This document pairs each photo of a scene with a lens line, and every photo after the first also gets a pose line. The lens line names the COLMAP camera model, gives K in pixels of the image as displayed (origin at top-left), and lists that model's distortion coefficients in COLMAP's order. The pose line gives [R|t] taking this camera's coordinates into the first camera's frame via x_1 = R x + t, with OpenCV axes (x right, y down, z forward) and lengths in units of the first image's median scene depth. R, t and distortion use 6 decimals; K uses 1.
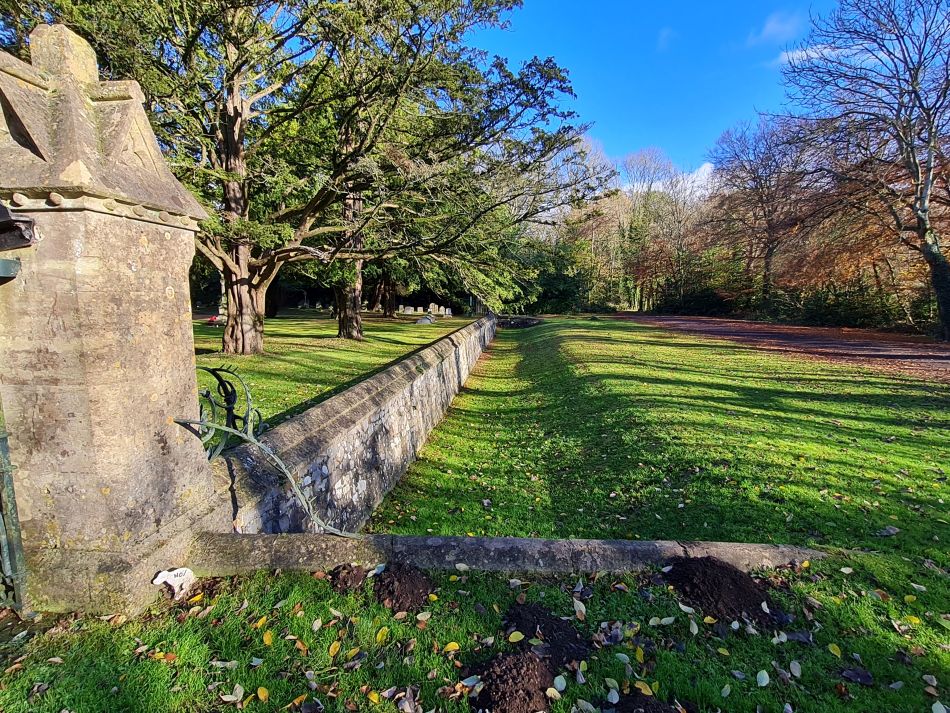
lens RADIAL K [[485.7, 0, 473.7], [0, 485.7, 365.2], [0, 0, 1]] dist [-0.005121, -0.001173]
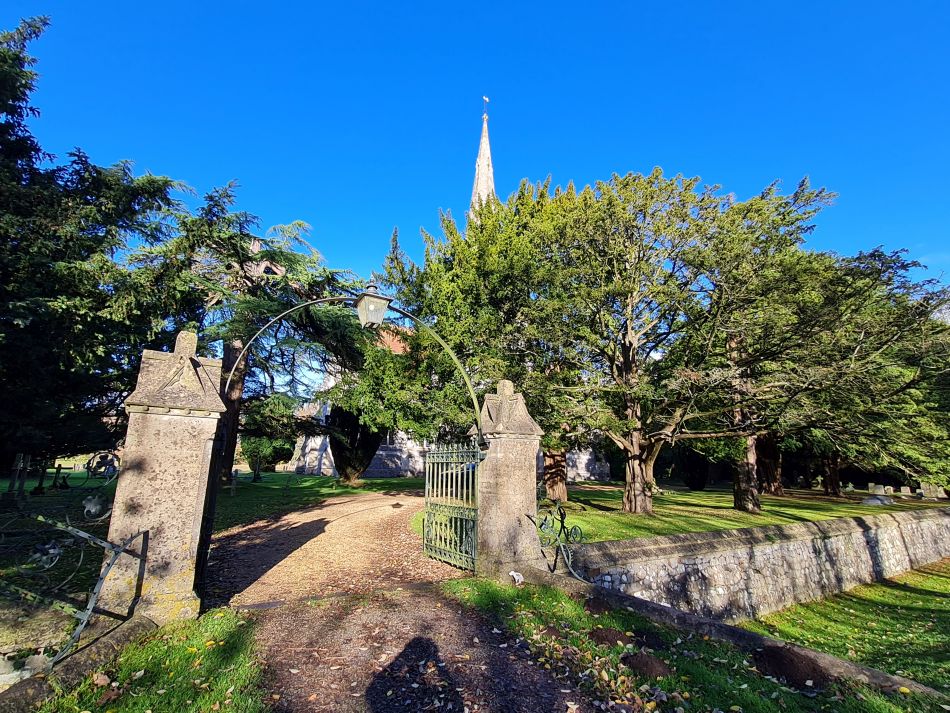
lens RADIAL K [[485.7, 0, 477.6], [0, 485.7, 356.1], [0, 0, 1]] dist [-0.005121, -0.001173]
pose [[0.649994, -0.160746, -0.742744, 0.290579], [-0.120592, 0.943171, -0.309656, 0.034517], [0.750310, 0.290844, 0.593671, -0.220098]]
